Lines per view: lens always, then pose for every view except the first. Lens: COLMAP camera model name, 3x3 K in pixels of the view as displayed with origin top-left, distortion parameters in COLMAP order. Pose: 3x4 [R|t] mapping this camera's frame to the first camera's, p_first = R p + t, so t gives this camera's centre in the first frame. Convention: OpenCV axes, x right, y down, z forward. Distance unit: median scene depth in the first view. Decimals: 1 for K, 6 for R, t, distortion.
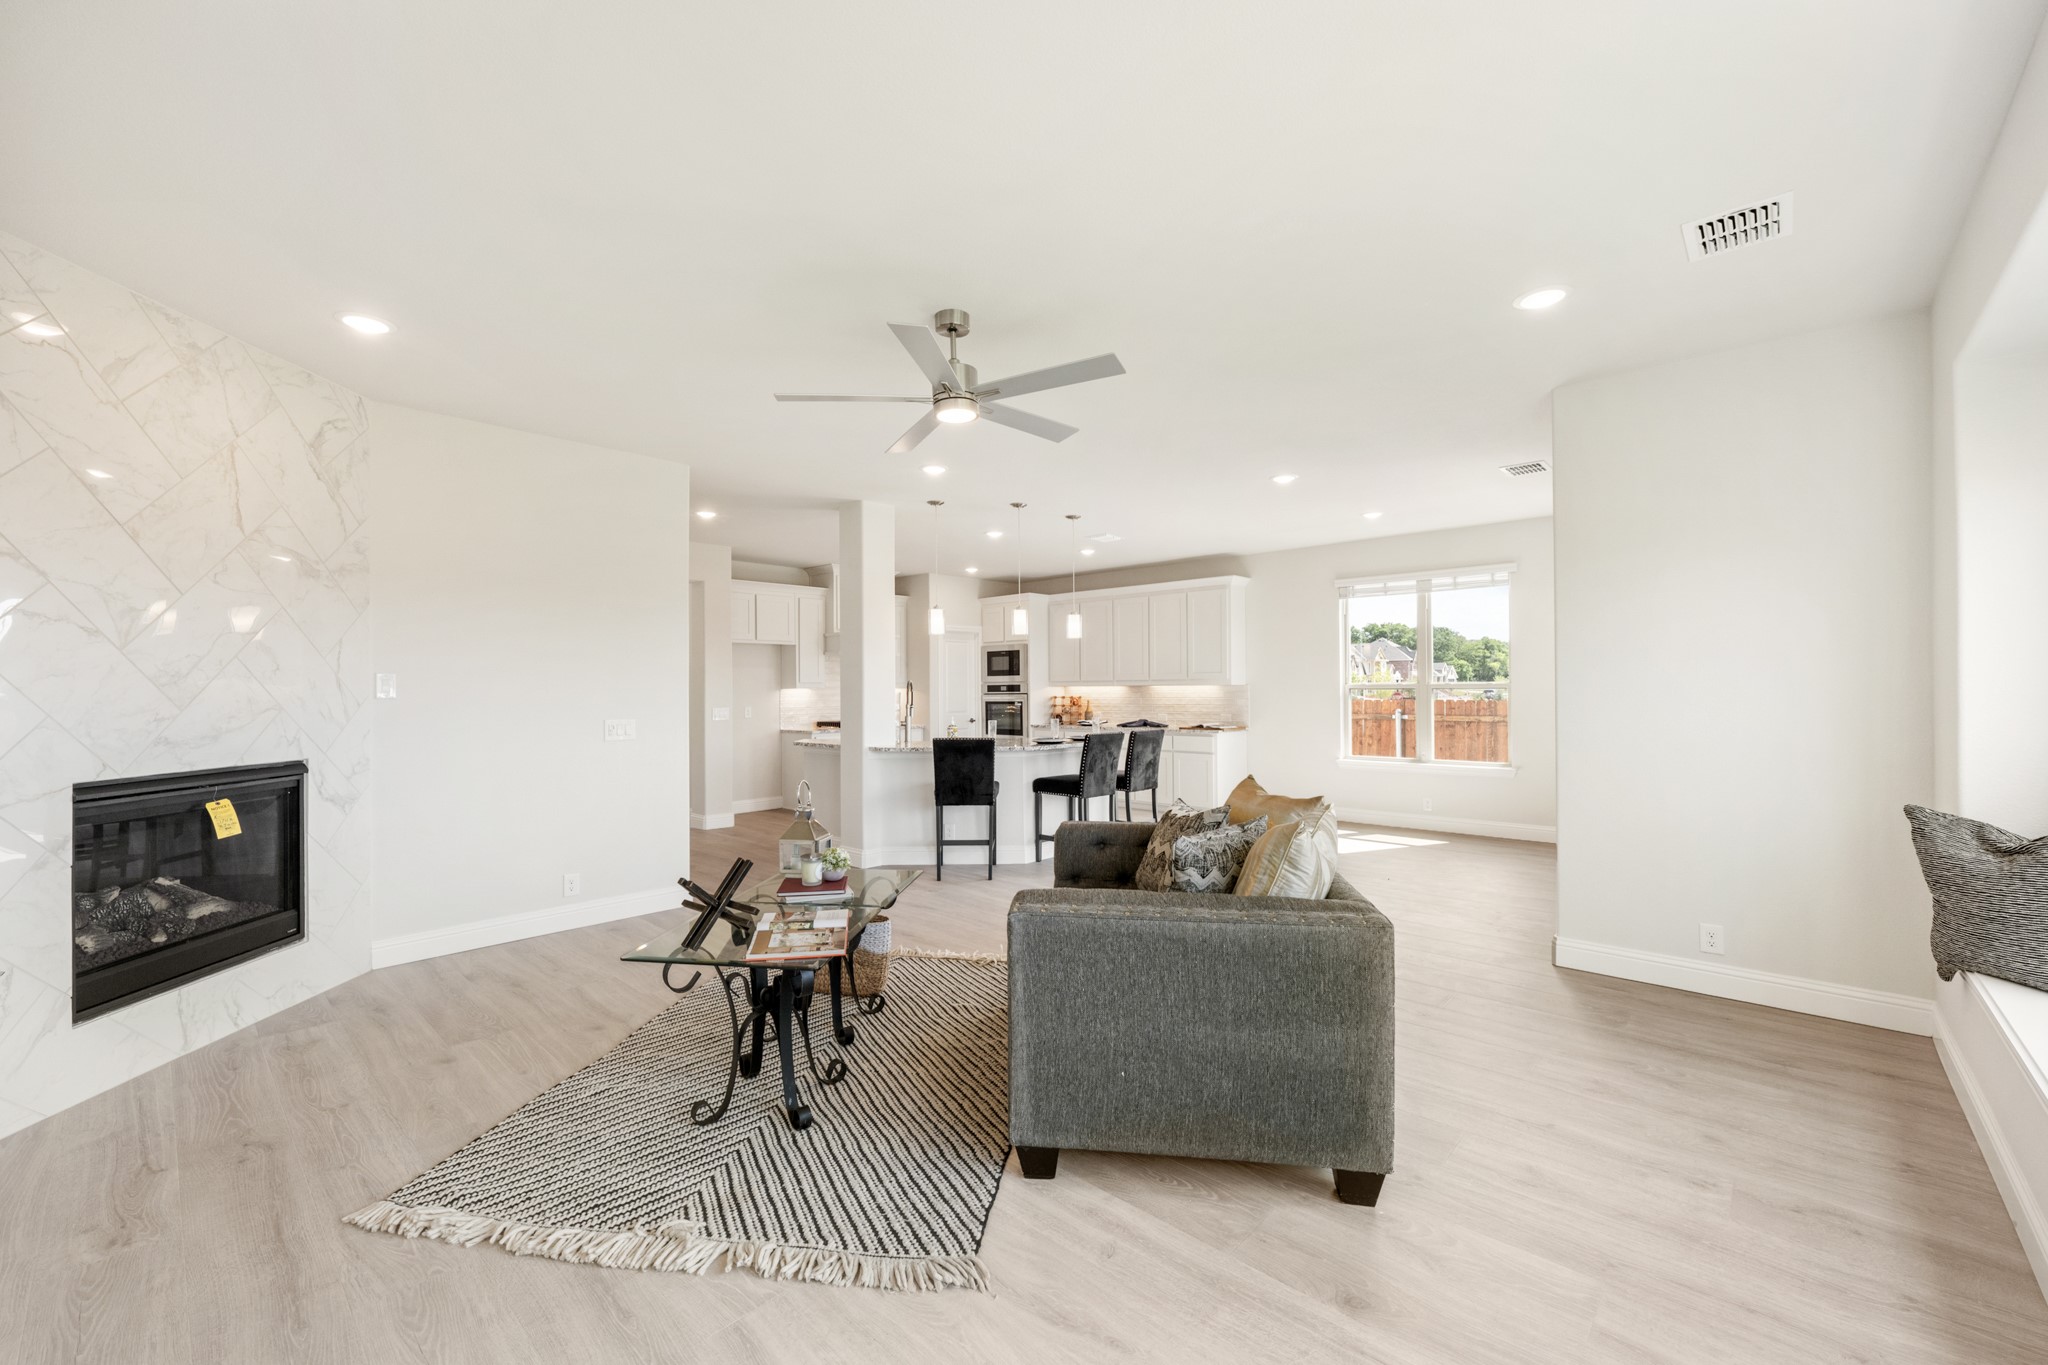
lens RADIAL K [[842.2, 0, 1034.5], [0, 842.2, 684.3], [0, 0, 1]] dist [0.001037, -0.001755]
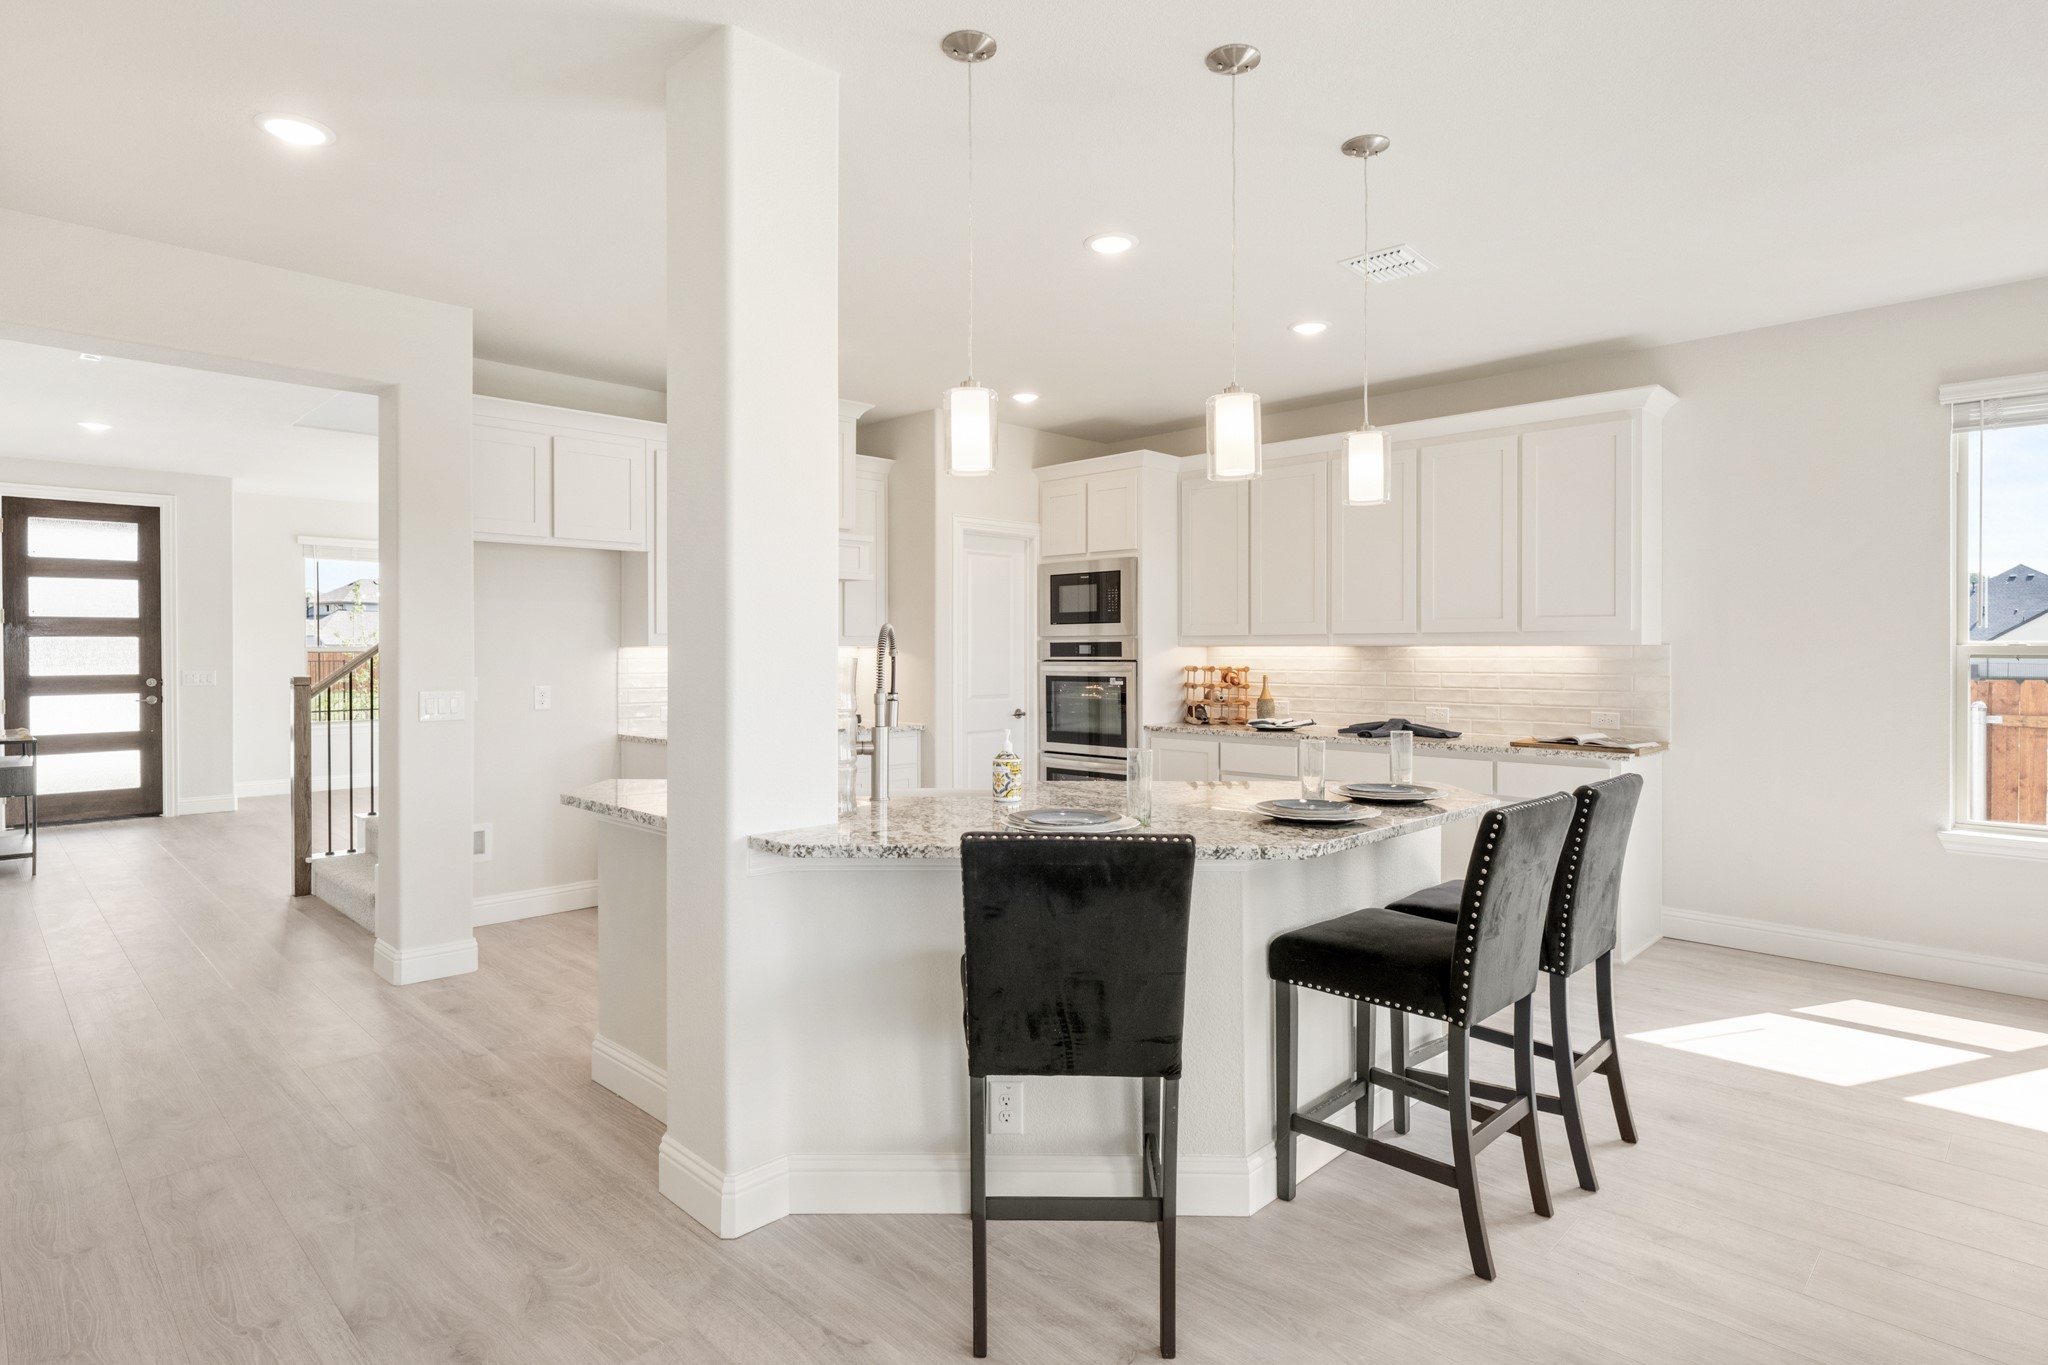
lens RADIAL K [[1070.1, 0, 998.7], [0, 1070.1, 653.6], [0, 0, 1]] dist [-0.012226, 0.002406]
pose [[0.998228, 0.007123, -0.059072, -0.064665], [-0.006695, 0.999950, 0.007438, 0.003863], [0.059122, -0.007029, 0.998226, 0.483083]]
